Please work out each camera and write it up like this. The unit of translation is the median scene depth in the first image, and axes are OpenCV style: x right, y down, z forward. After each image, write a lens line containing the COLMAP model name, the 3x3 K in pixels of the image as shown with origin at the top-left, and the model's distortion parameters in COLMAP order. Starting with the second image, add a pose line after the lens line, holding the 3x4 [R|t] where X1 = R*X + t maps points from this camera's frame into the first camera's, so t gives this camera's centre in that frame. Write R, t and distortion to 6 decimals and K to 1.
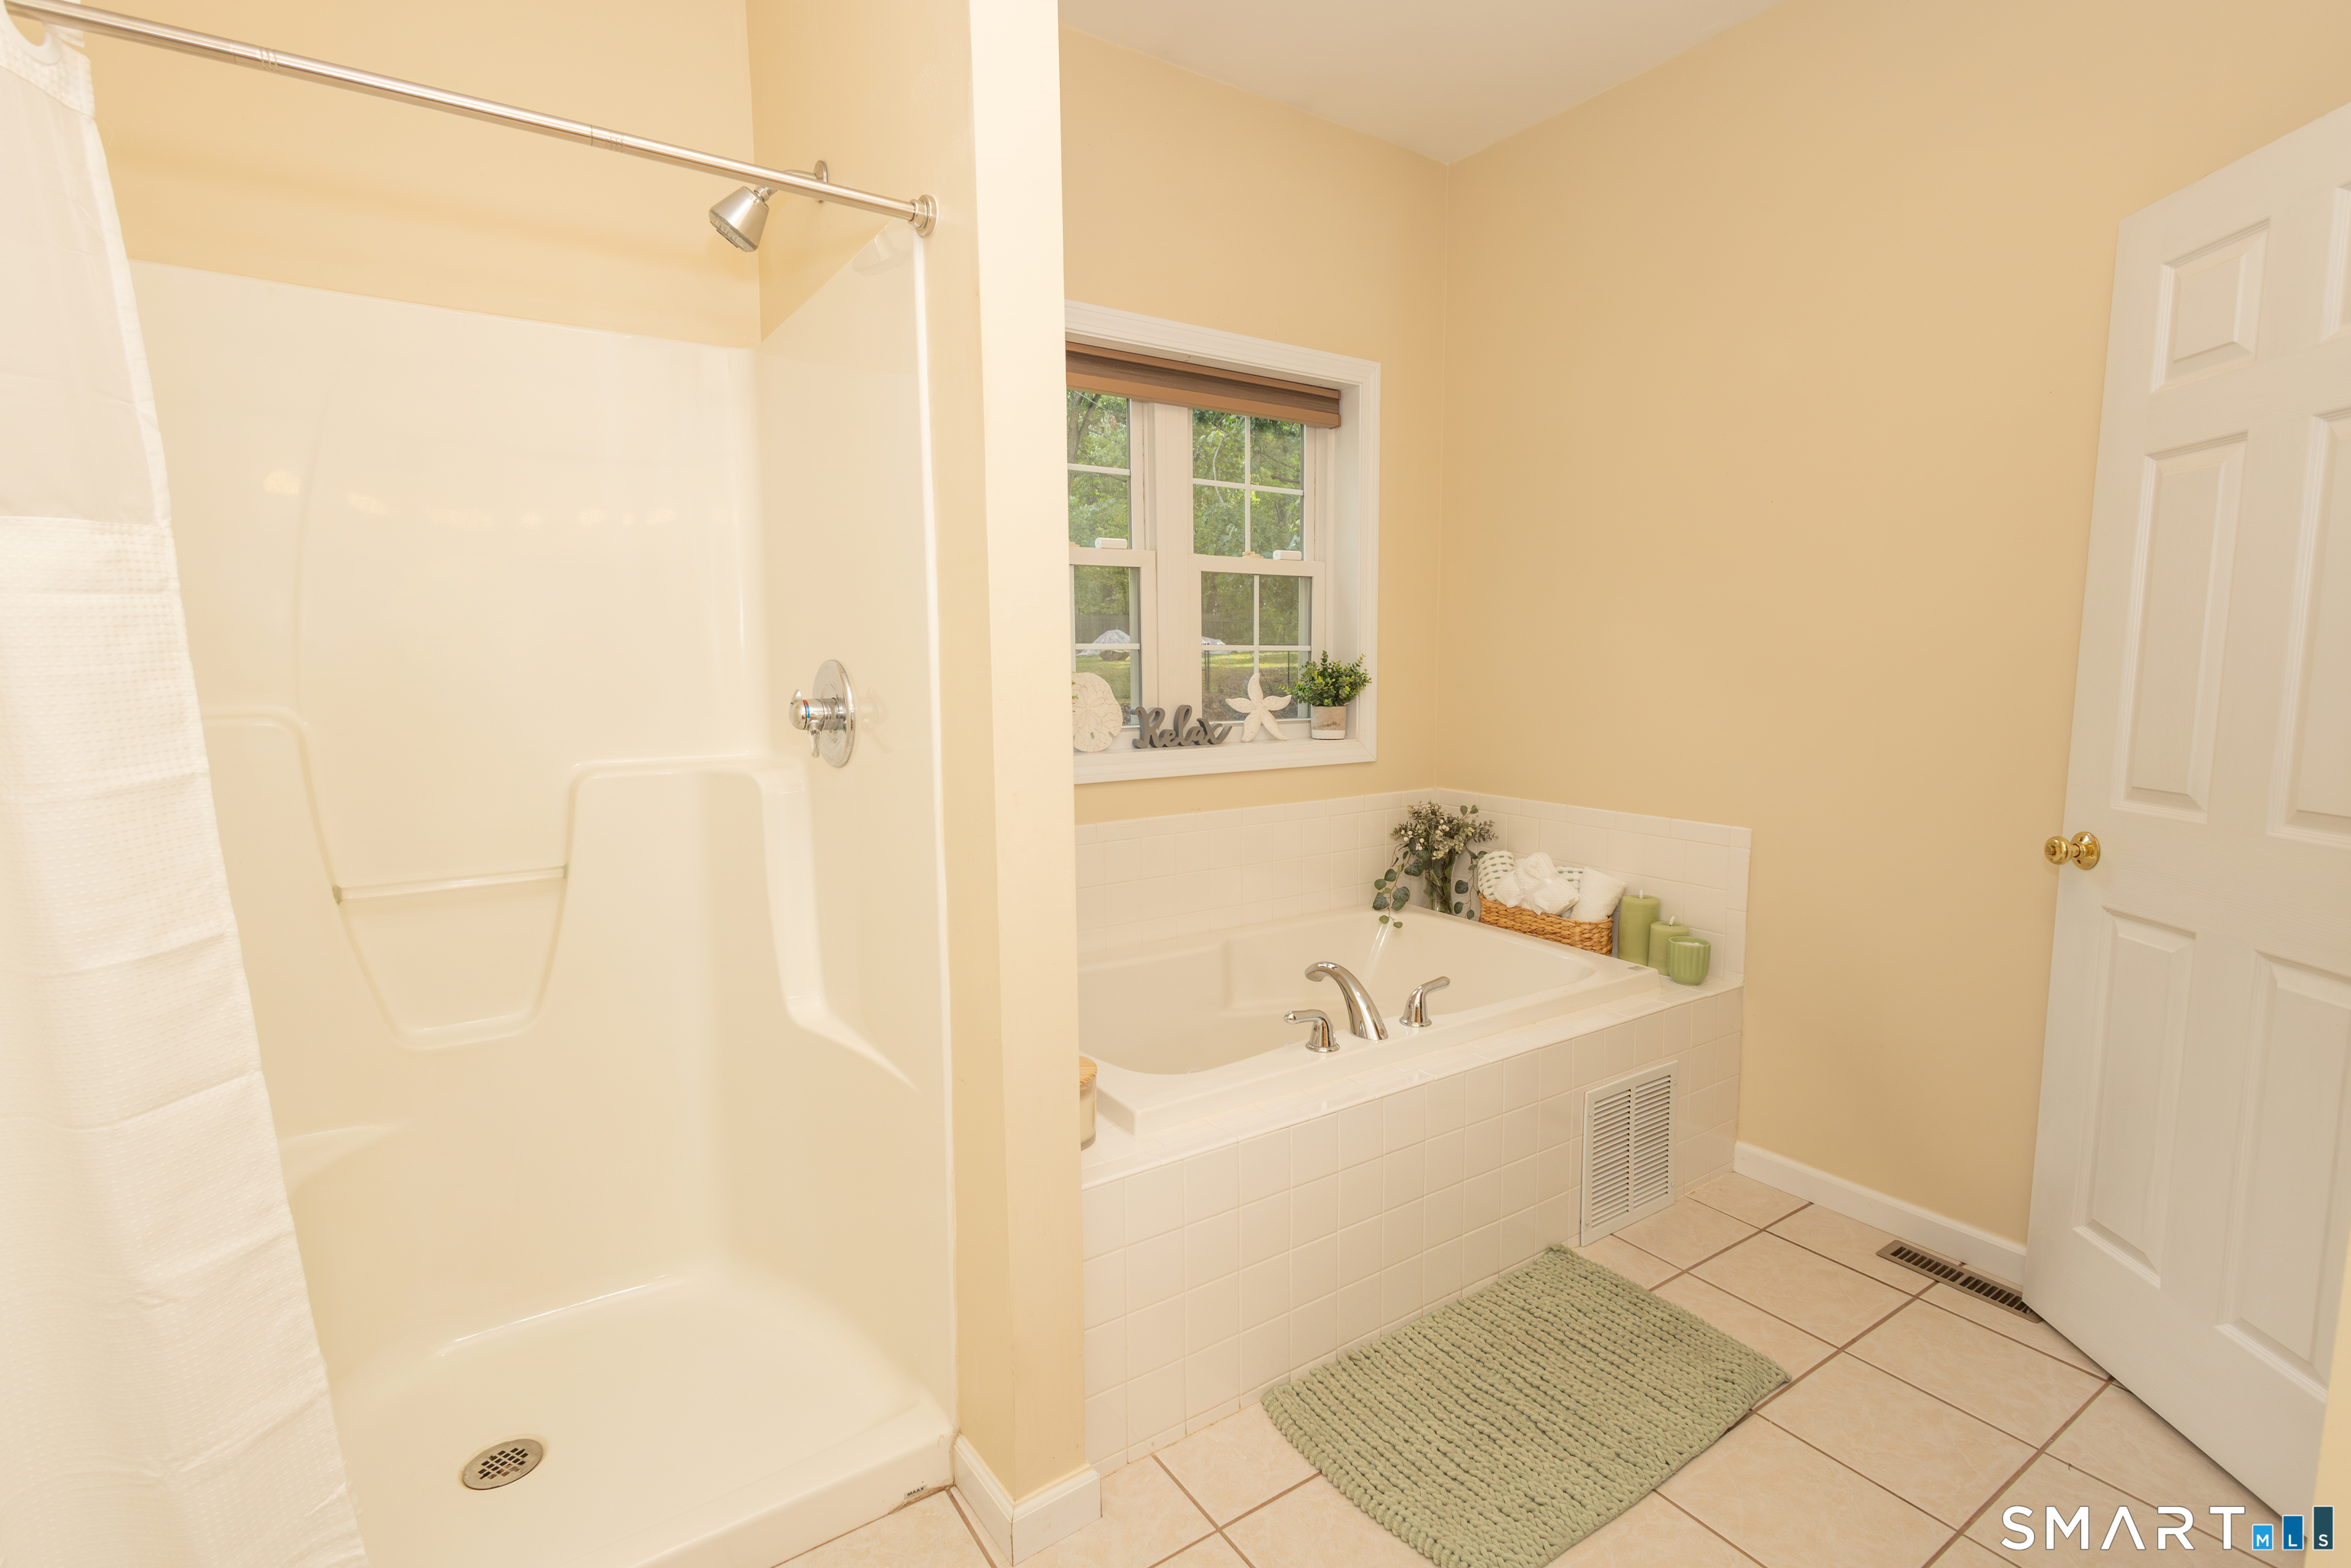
lens RADIAL K [[1086.7, 0, 1167.4], [0, 1086.7, 790.1], [0, 0, 1]] dist [0.001916, 0.000163]
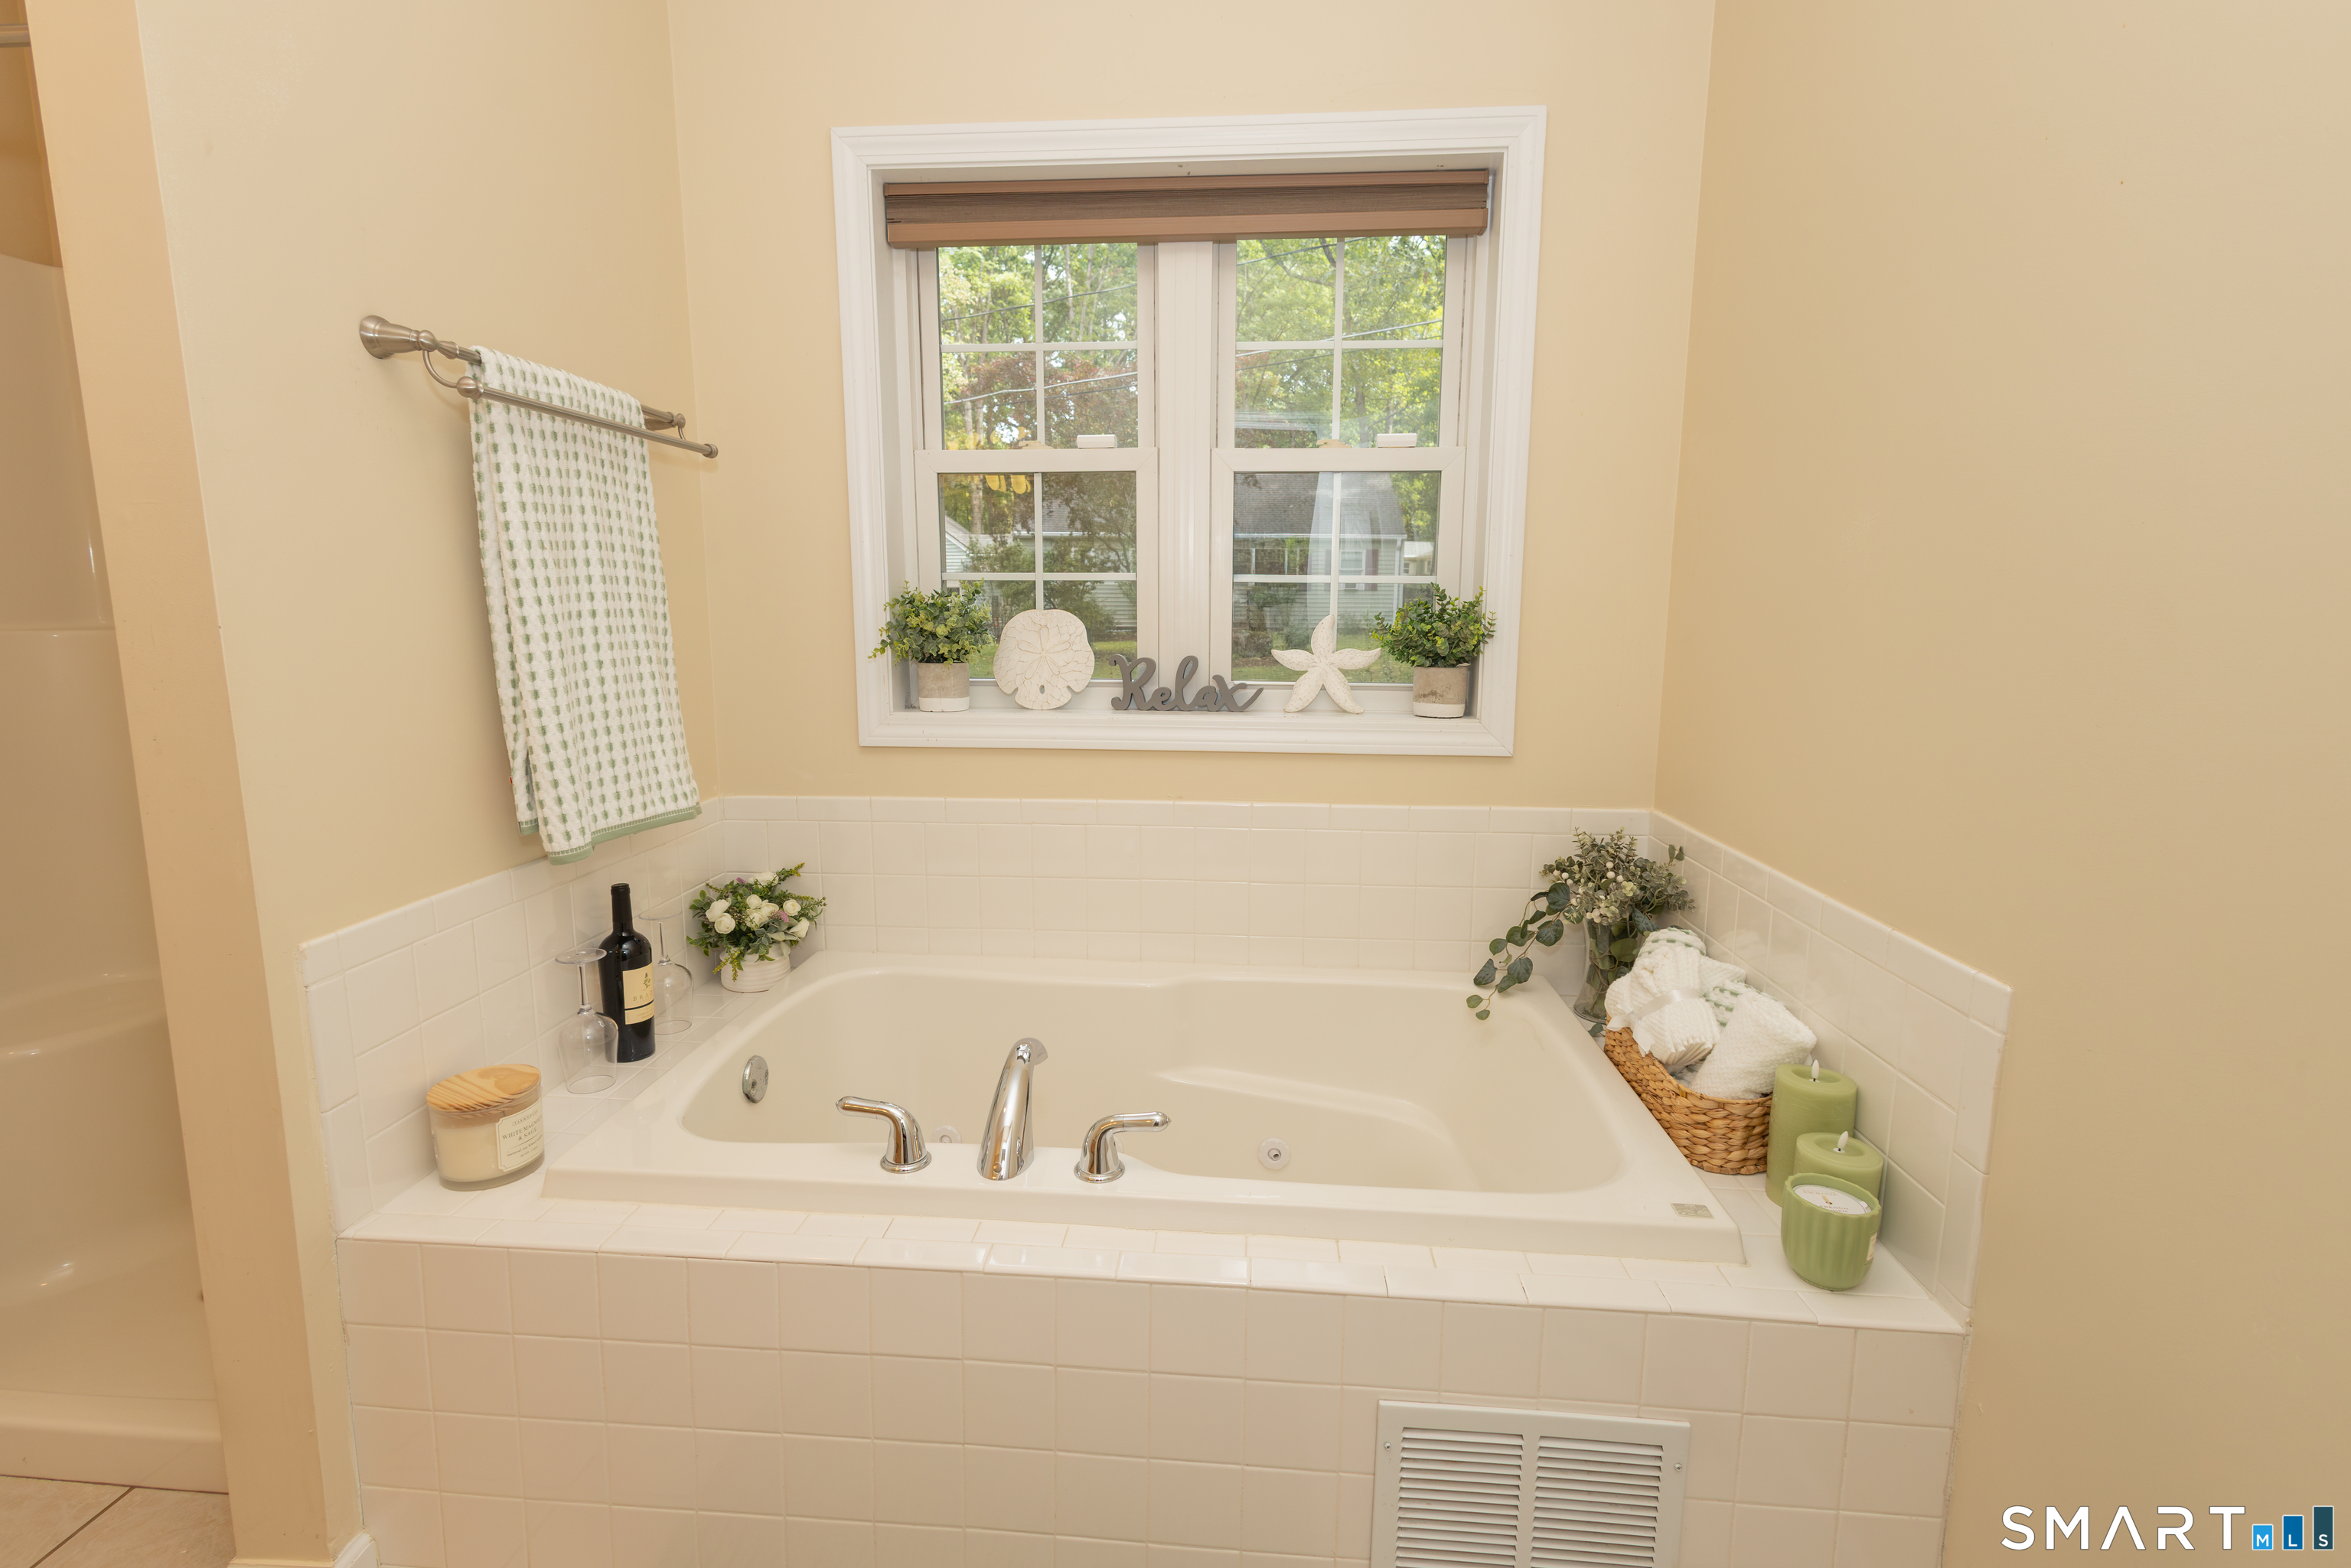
lens RADIAL K [[1119.7, 0, 1174.8], [0, 1119.7, 773.3], [0, 0, 1]] dist [0.015111, 0.000078]
pose [[0.782639, 0.108620, -0.612926, 0.474914], [-0.081565, 0.994063, 0.072013, -0.051722], [0.617109, -0.006367, 0.786852, 0.382149]]
